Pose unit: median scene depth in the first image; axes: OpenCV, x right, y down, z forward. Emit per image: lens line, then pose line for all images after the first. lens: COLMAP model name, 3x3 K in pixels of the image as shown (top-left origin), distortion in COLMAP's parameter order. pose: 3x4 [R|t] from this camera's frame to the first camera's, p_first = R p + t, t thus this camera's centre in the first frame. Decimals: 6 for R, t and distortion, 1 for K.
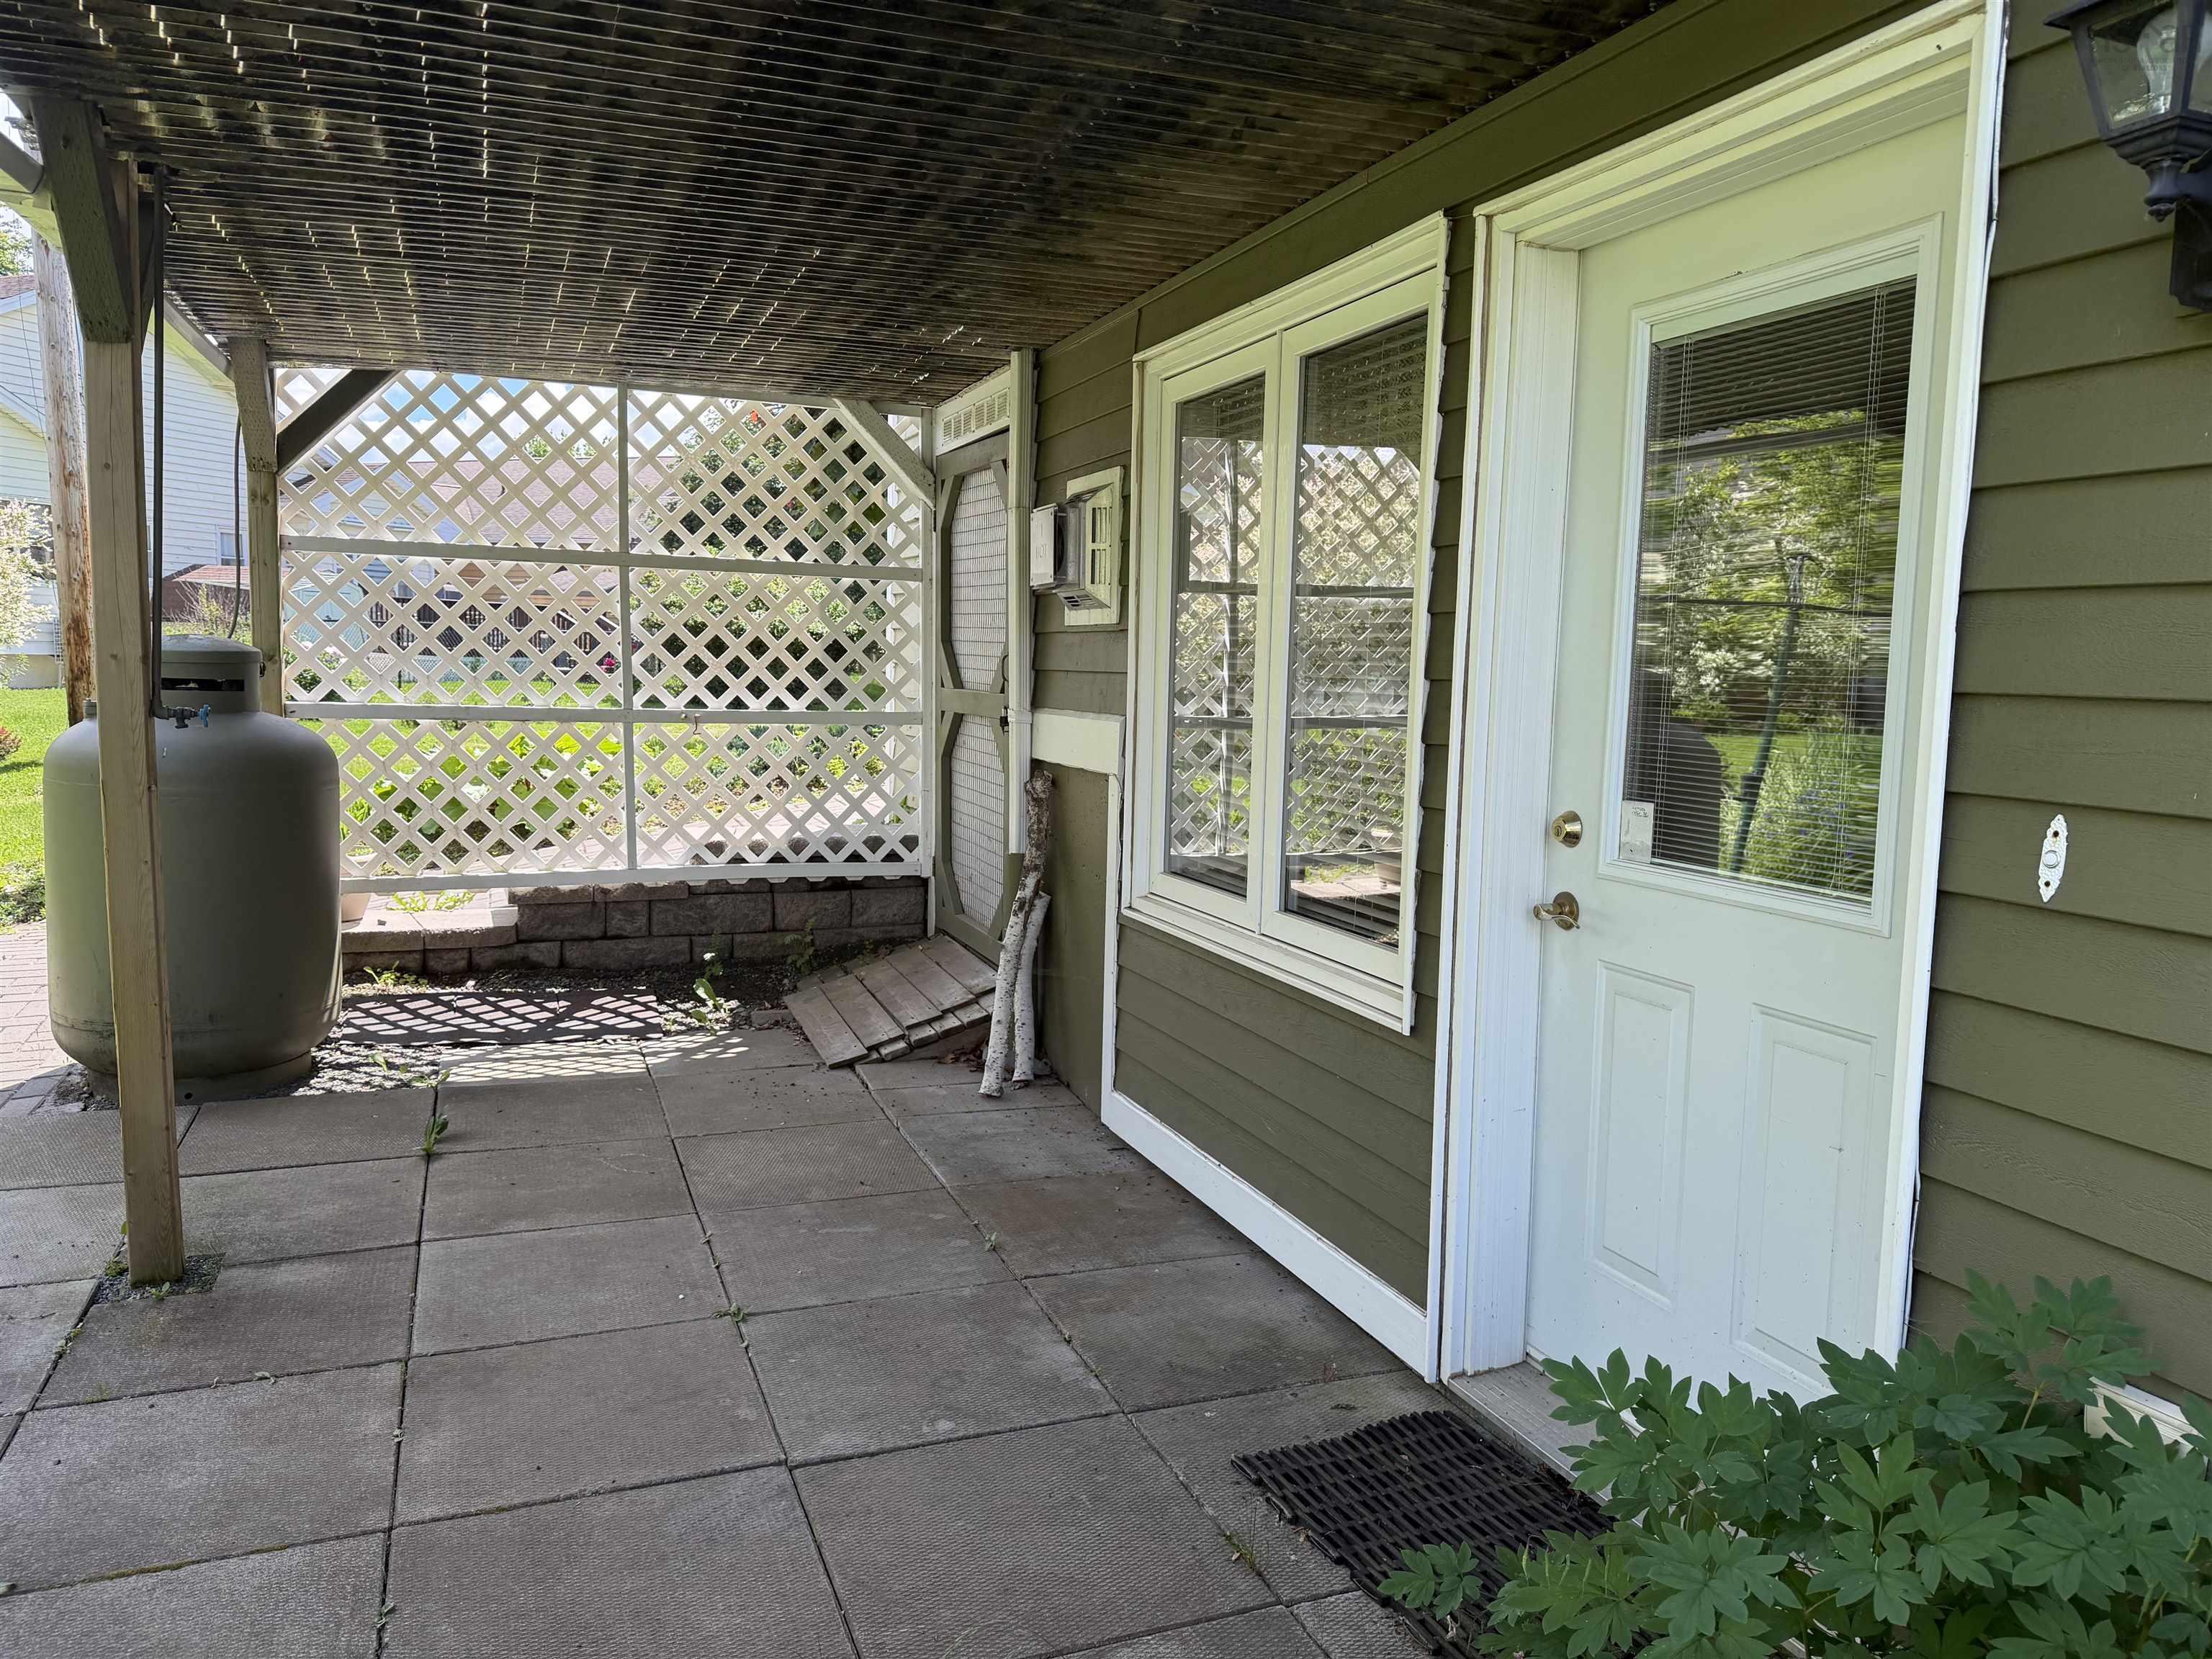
lens RADIAL K [[1555.3, 0, 1100.7], [0, 1555.3, 844.1], [0, 0, 1]] dist [0.064748, -0.093586]
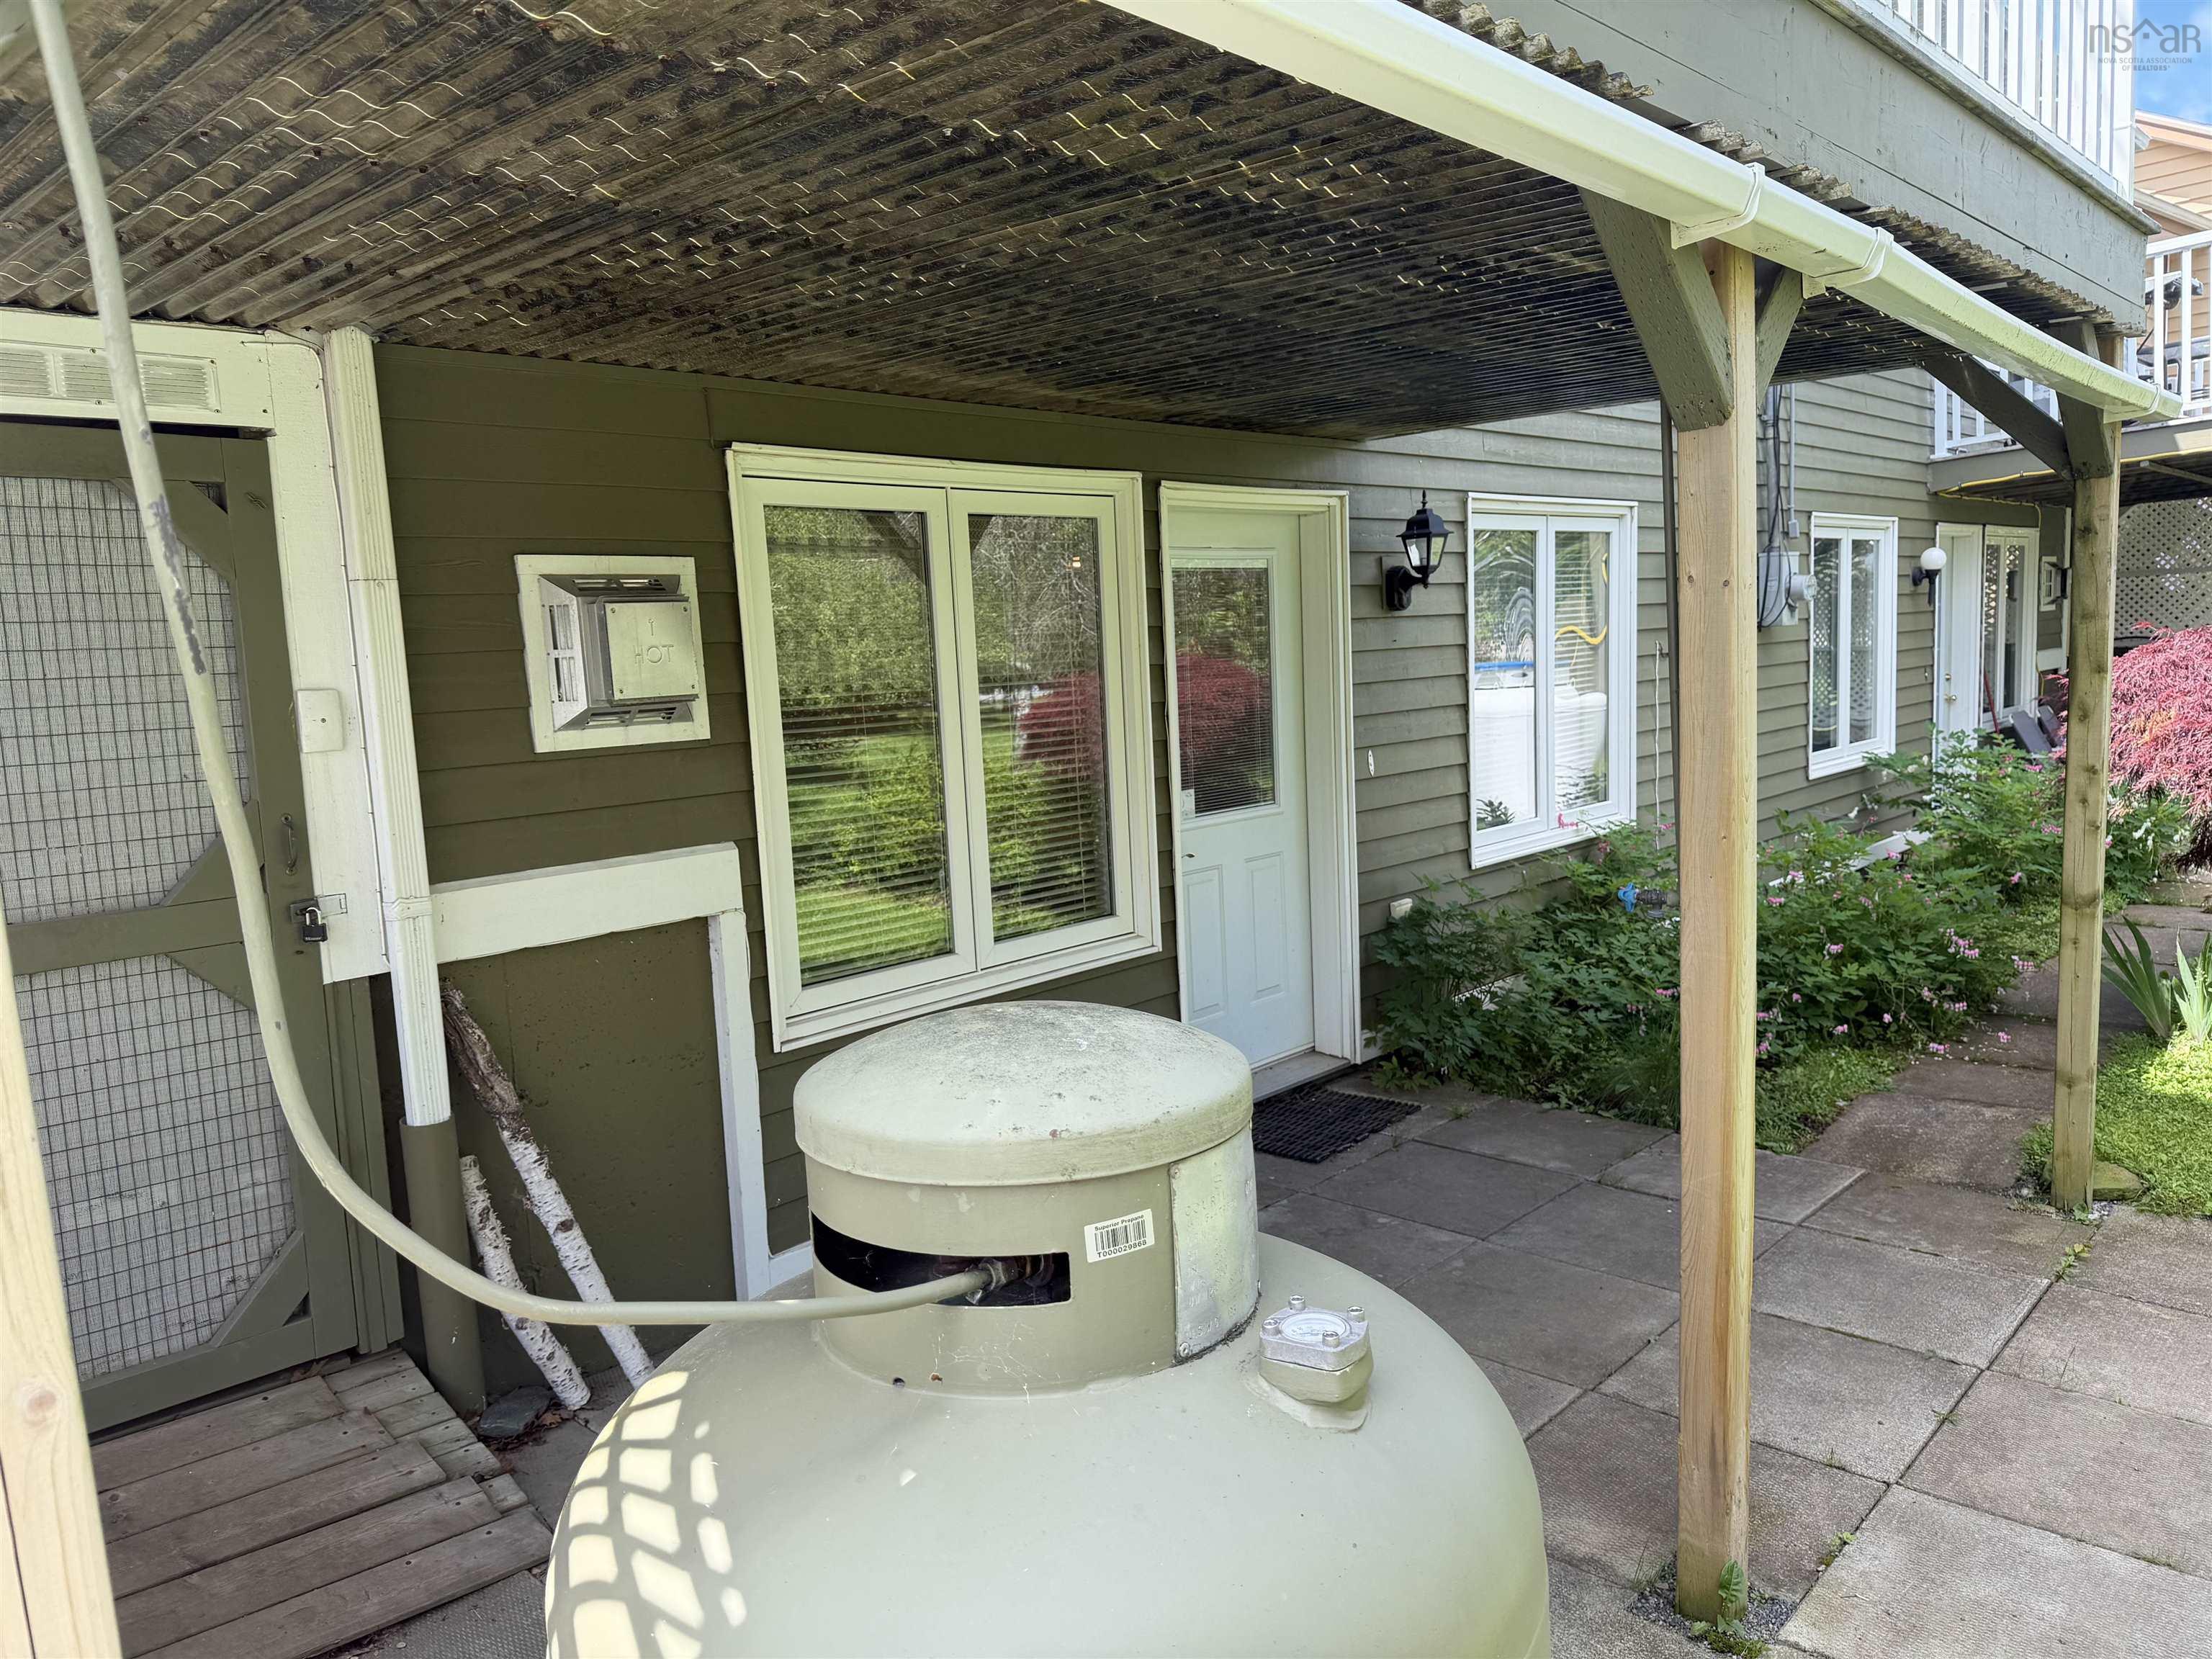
lens RADIAL K [[1539.7, 0, 1111.2], [0, 1539.7, 839.4], [0, 0, 1]] dist [0.153828, -0.290543]
pose [[-0.425095, -0.109343, 0.898520, -1.380320], [0.145332, 0.971552, 0.186988, -0.341776], [-0.893405, 0.210072, -0.397111, 1.829435]]
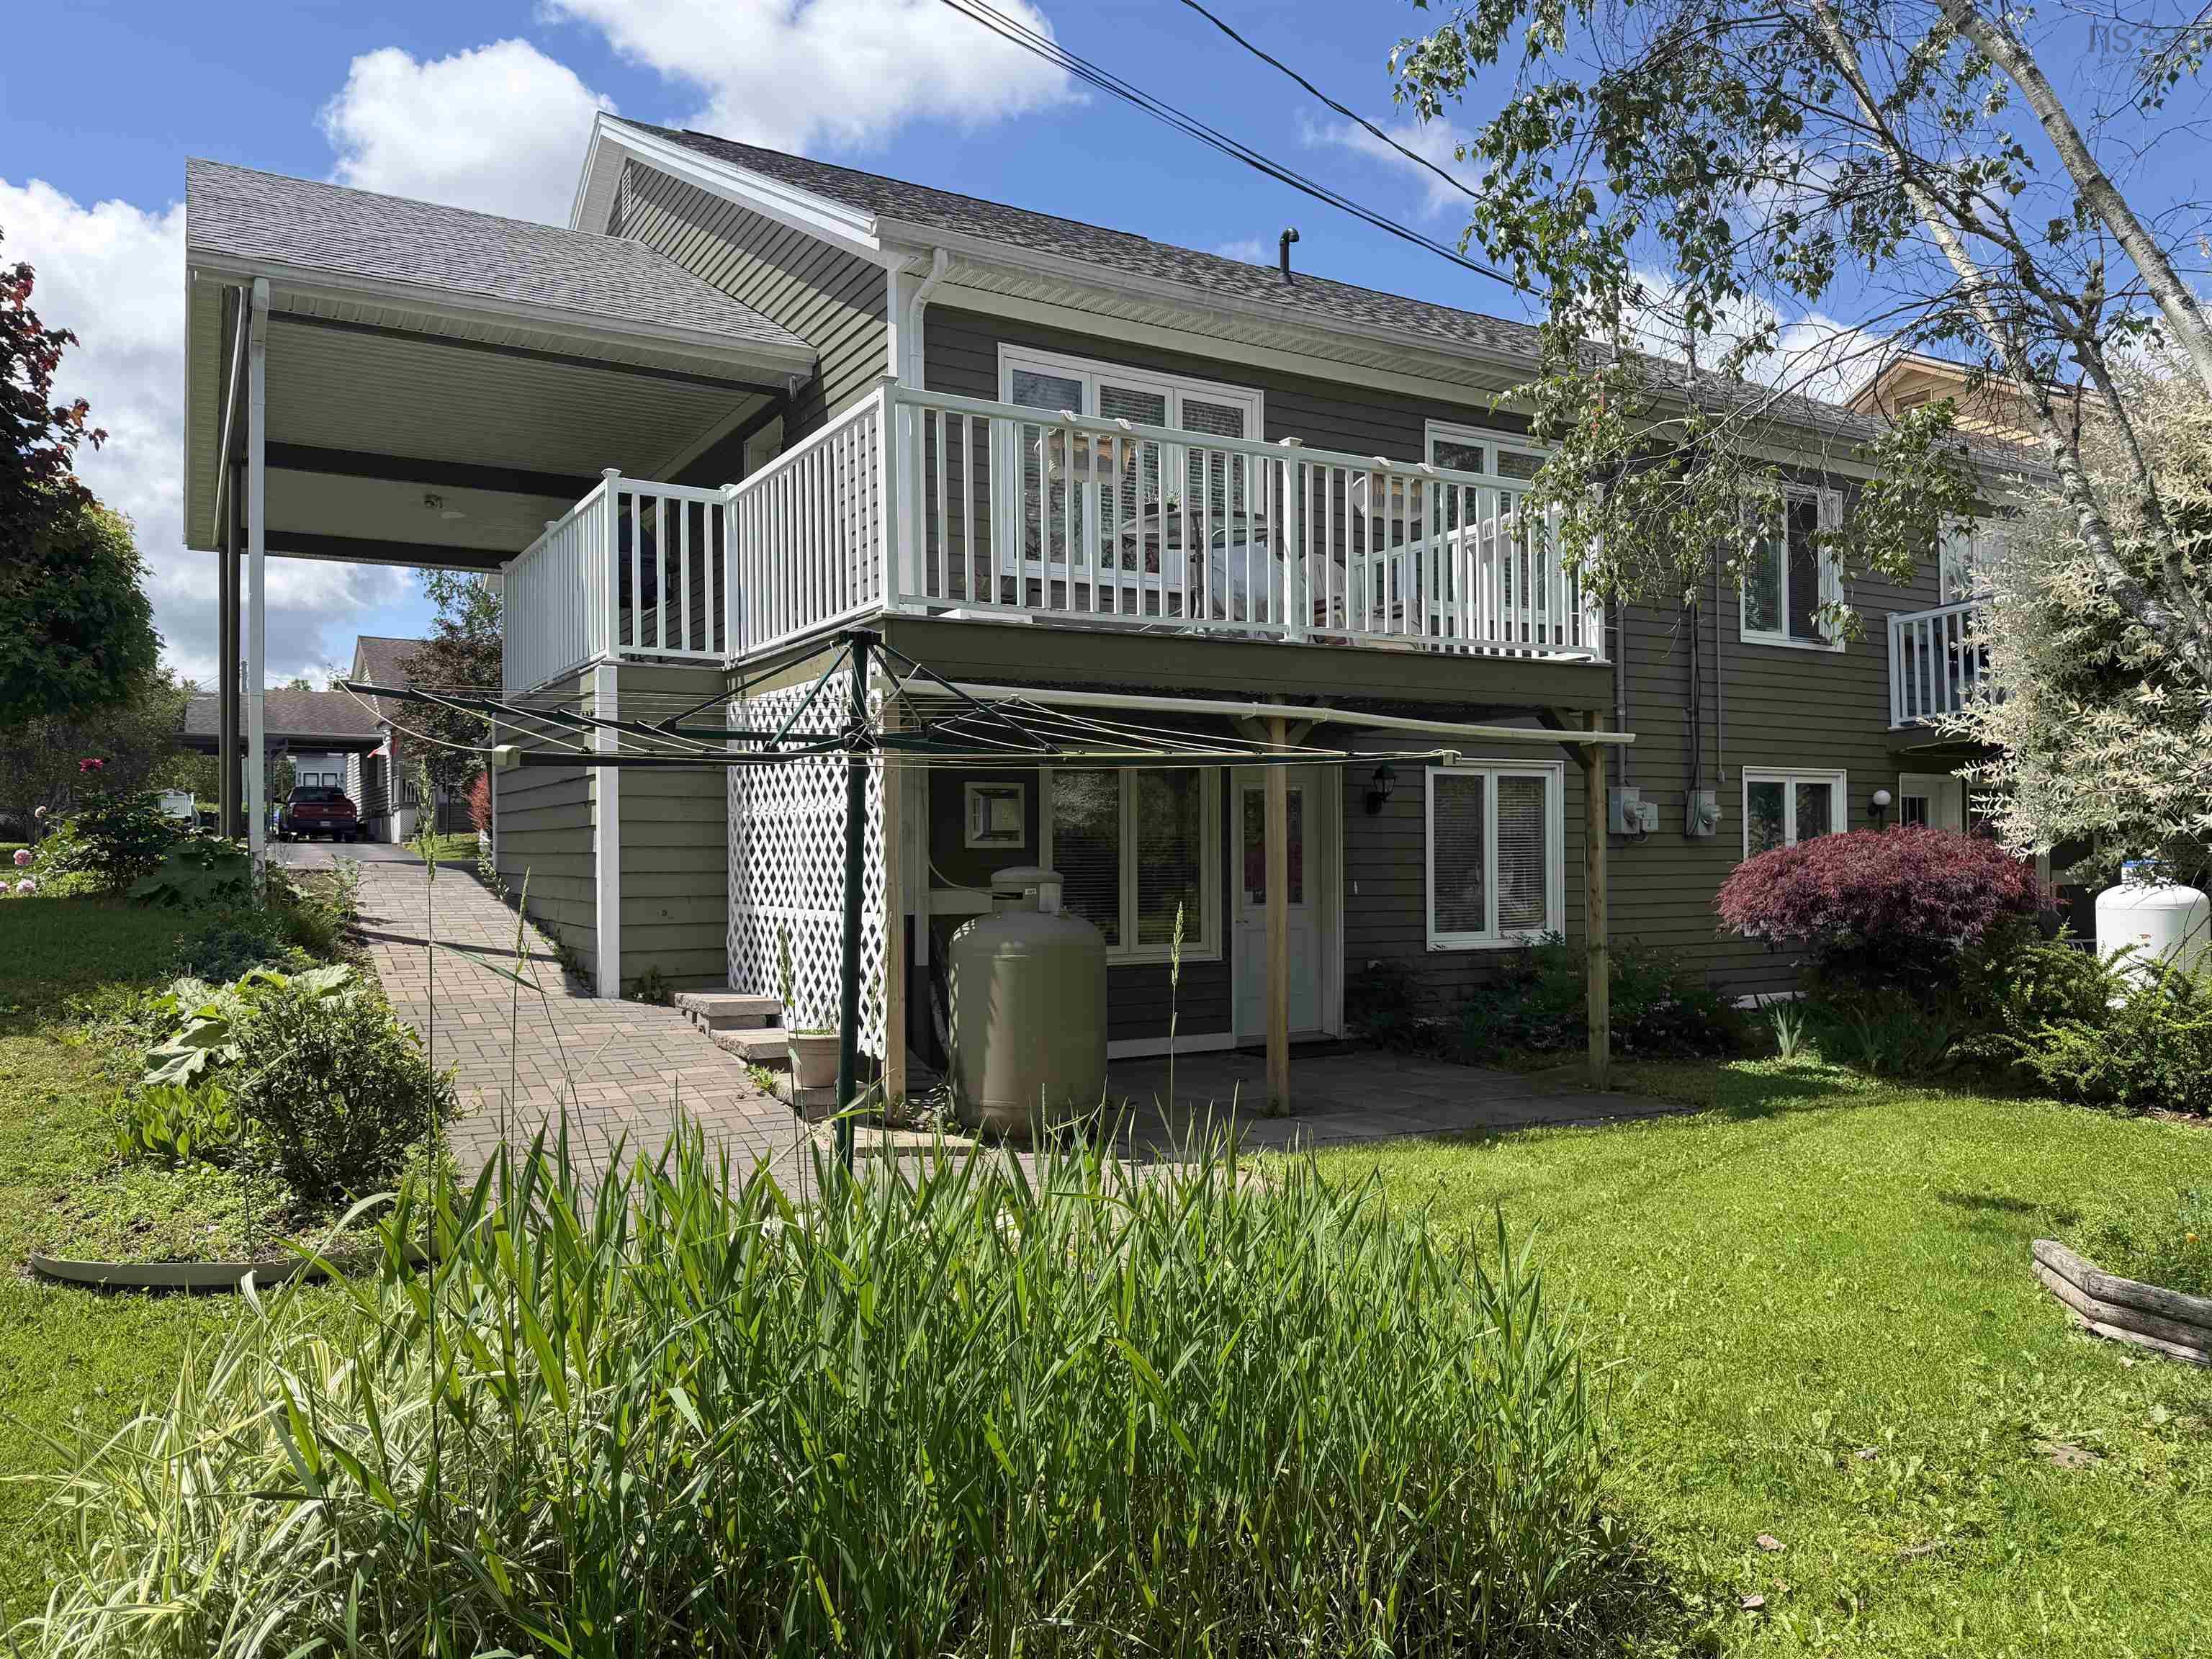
lens RADIAL K [[1539.7, 0, 1111.2], [0, 1539.7, 839.4], [0, 0, 1]] dist [0.153828, -0.290543]
pose [[-0.168046, -0.009167, 0.985737, -3.699437], [0.114816, 0.992969, 0.028808, -0.326860], [-0.979070, 0.118019, -0.165812, 1.992757]]
